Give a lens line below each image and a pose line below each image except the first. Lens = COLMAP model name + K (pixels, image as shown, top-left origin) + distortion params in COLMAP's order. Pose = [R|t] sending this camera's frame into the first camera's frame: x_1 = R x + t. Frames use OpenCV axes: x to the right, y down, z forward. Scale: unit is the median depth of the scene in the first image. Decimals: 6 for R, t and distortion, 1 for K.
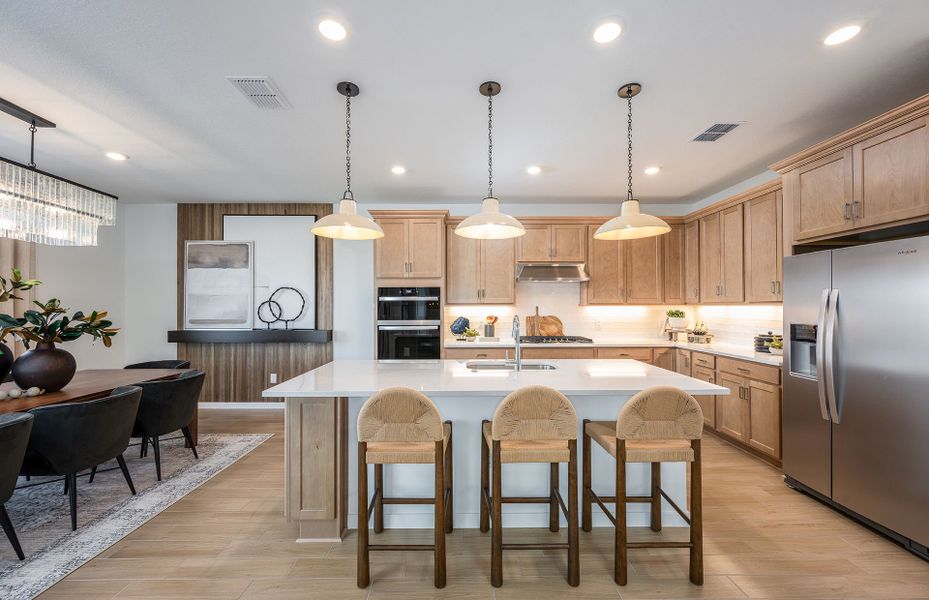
lens RADIAL K [[360.8, 0, 468.3], [0, 360.8, 305.1], [0, 0, 1]] dist [0.007673, 0.000235]
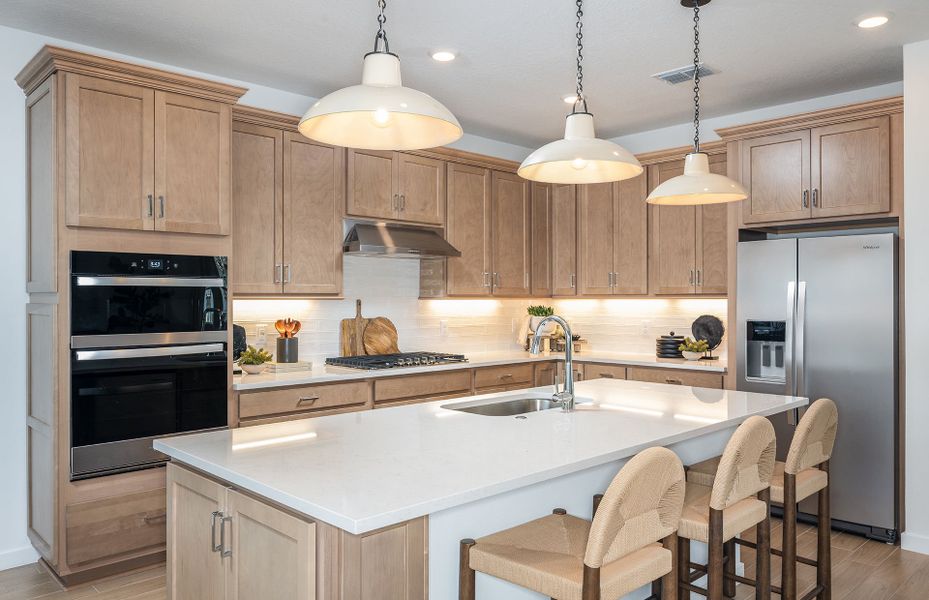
lens RADIAL K [[675.9, 0, 461.3], [0, 675.9, 298.2], [0, 0, 1]] dist [-0.004000, -0.007787]
pose [[0.732411, 0.001924, 0.680861, -0.405821], [-0.002910, 0.999996, 0.000304, -0.000134], [-0.680857, -0.002204, 0.732413, 0.174602]]
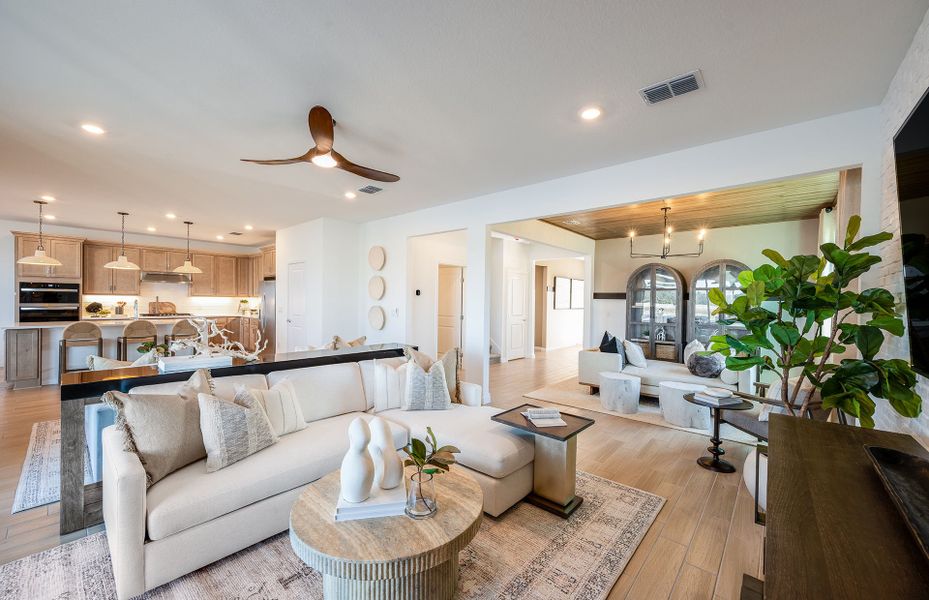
lens RADIAL K [[360.8, 0, 456.2], [0, 360.8, 298.6], [0, 0, 1]] dist [0.007673, 0.000235]
pose [[0.683497, 0.014585, 0.729808, -0.105352], [-0.017726, 0.999837, -0.003380, -0.006321], [-0.729738, -0.010627, 0.683644, -1.309523]]
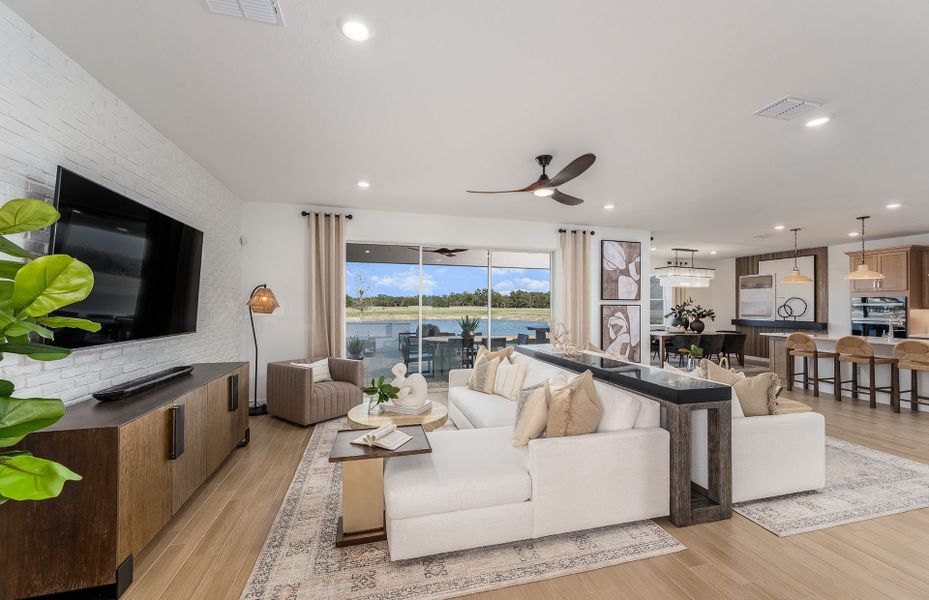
lens RADIAL K [[360.8, 0, 466.2], [0, 360.8, 302.7], [0, 0, 1]] dist [0.007673, 0.000235]
pose [[0.248005, -0.007552, -0.968729, 0.856063], [-0.003661, 0.999955, -0.008733, -0.002653], [0.968752, 0.005712, 0.247966, -1.048742]]
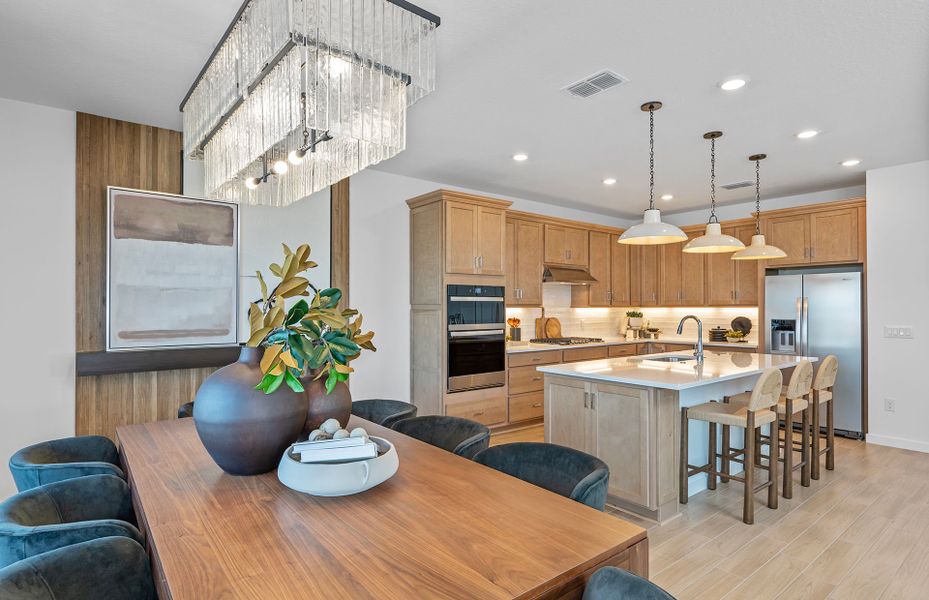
lens RADIAL K [[475.8, 0, 465.6], [0, 475.8, 306.4], [0, 0, 1]] dist [-0.003396, 0.000684]
pose [[0.791779, 0.003221, 0.610799, -0.815445], [-0.003722, 0.999993, -0.000448, 0.000421], [-0.610797, -0.001919, 0.791785, 0.115065]]
